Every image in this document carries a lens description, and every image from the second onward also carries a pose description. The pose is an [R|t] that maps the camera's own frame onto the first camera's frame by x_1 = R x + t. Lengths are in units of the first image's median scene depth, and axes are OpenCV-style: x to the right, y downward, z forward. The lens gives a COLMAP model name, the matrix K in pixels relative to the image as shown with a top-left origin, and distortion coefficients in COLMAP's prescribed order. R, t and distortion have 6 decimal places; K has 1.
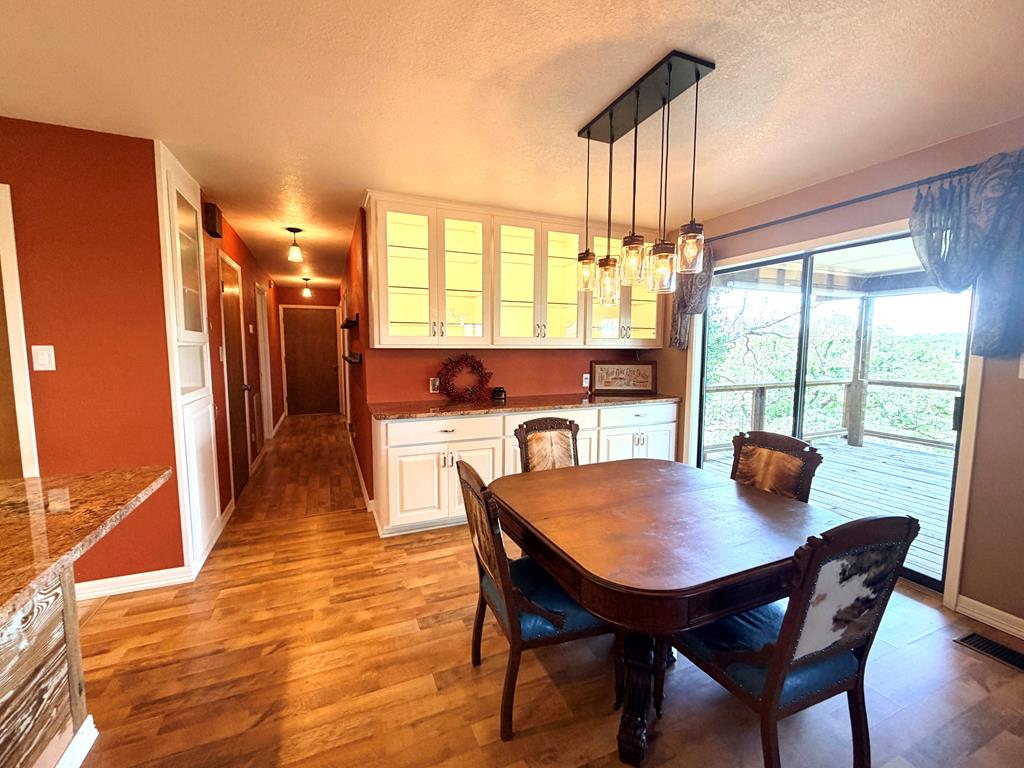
lens RADIAL K [[437.7, 0, 505.0], [0, 437.7, 382.7], [0, 0, 1]] dist [-0.002102, 0.000265]
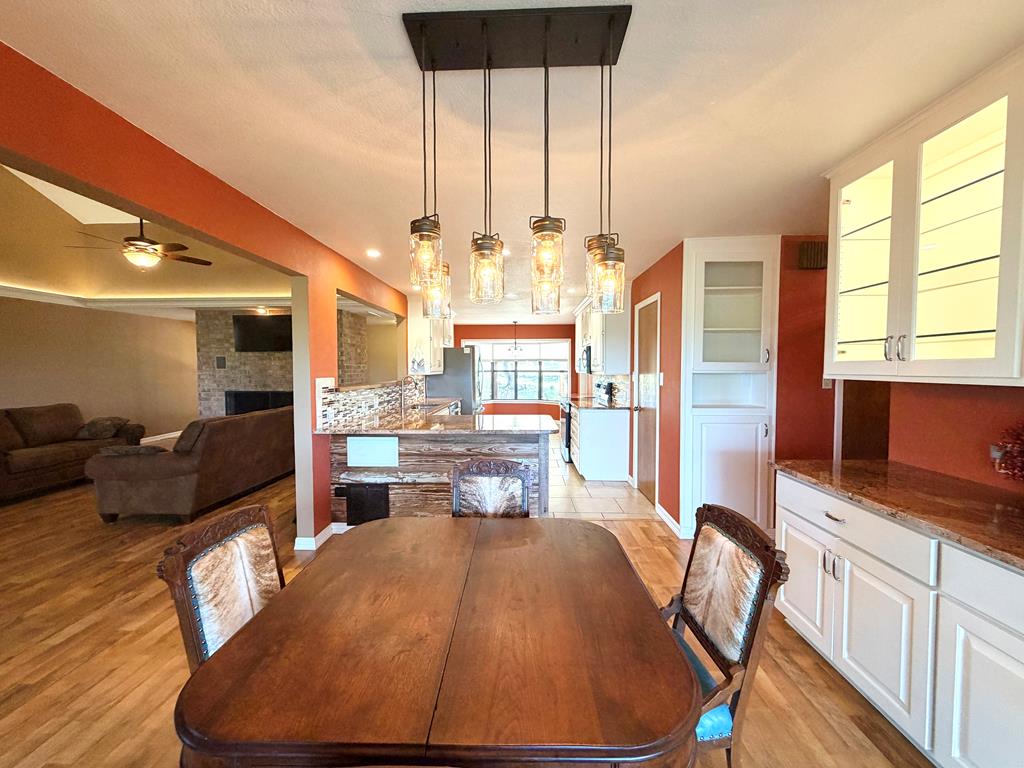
lens RADIAL K [[406.2, 0, 509.1], [0, 406.2, 382.3], [0, 0, 1]] dist [-0.000324, 0.000173]
pose [[-0.414407, 0.033425, -0.909478, 0.742521], [-0.077988, 0.994345, 0.072080, -0.106919], [0.906744, 0.100799, -0.409456, 1.061001]]
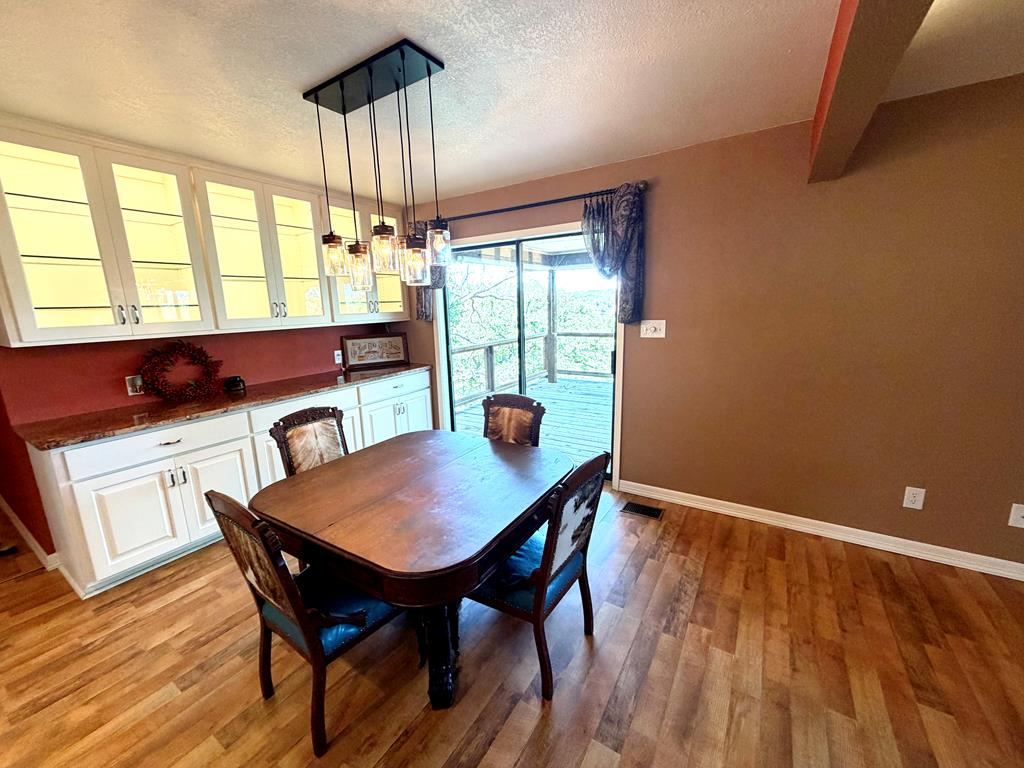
lens RADIAL K [[416.5, 0, 512.0], [0, 416.5, 384.0], [0, 0, 1]] dist [-0.000751, 0.000357]
pose [[0.821365, -0.138996, 0.553208, -0.030807], [0.079788, 0.988317, 0.129856, -0.060752], [-0.564795, -0.062519, 0.822860, 0.026463]]
